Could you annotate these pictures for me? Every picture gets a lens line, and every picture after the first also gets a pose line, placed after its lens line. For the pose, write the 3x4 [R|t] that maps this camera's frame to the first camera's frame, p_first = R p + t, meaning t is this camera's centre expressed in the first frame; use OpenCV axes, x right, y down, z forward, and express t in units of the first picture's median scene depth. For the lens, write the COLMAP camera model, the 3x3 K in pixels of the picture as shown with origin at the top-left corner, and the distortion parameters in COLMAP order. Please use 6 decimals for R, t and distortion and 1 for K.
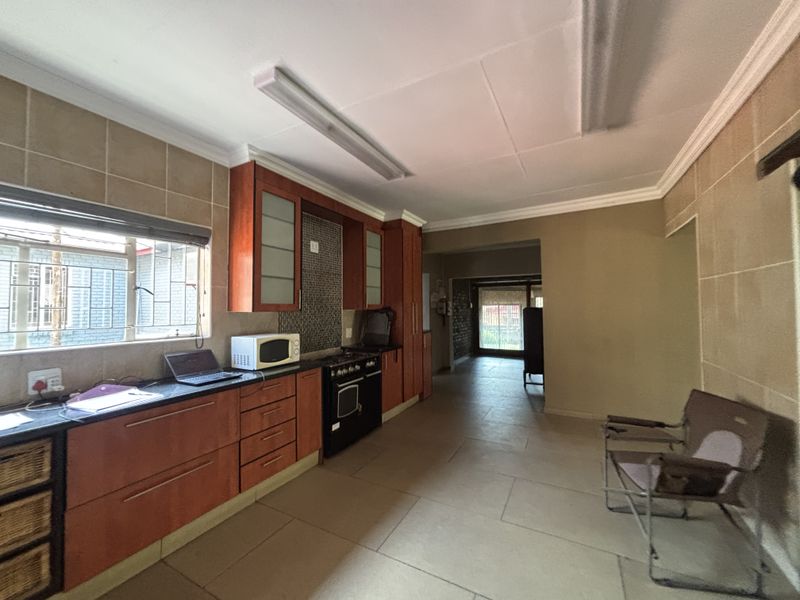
lens RADIAL K [[324.6, 0, 400.0], [0, 324.6, 300.0], [0, 0, 1]] dist [-0.001505, -0.000288]
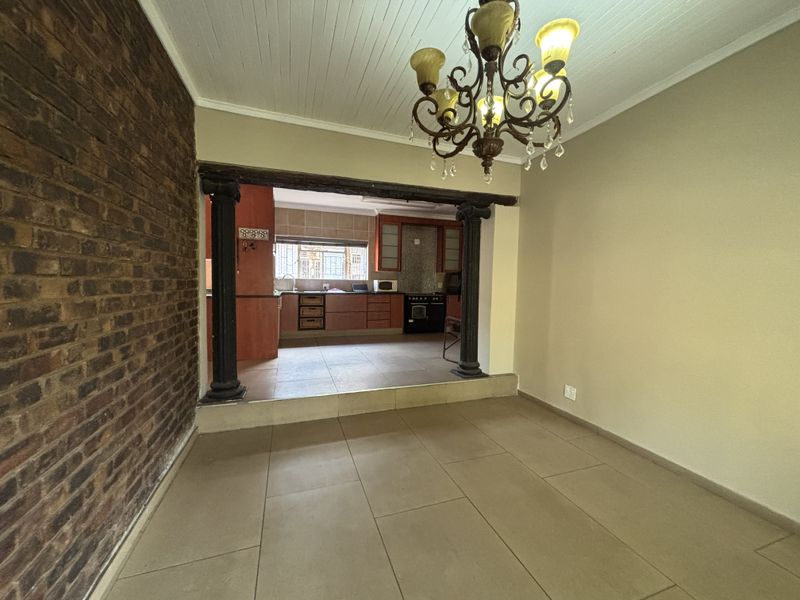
lens RADIAL K [[324.6, 0, 400.0], [0, 324.6, 300.0], [0, 0, 1]] dist [-0.001505, -0.000288]
pose [[0.733173, 0.059096, -0.677470, 1.450803], [-0.005031, 0.996661, 0.081495, 0.054452], [0.680024, -0.056341, 0.731022, -0.828462]]
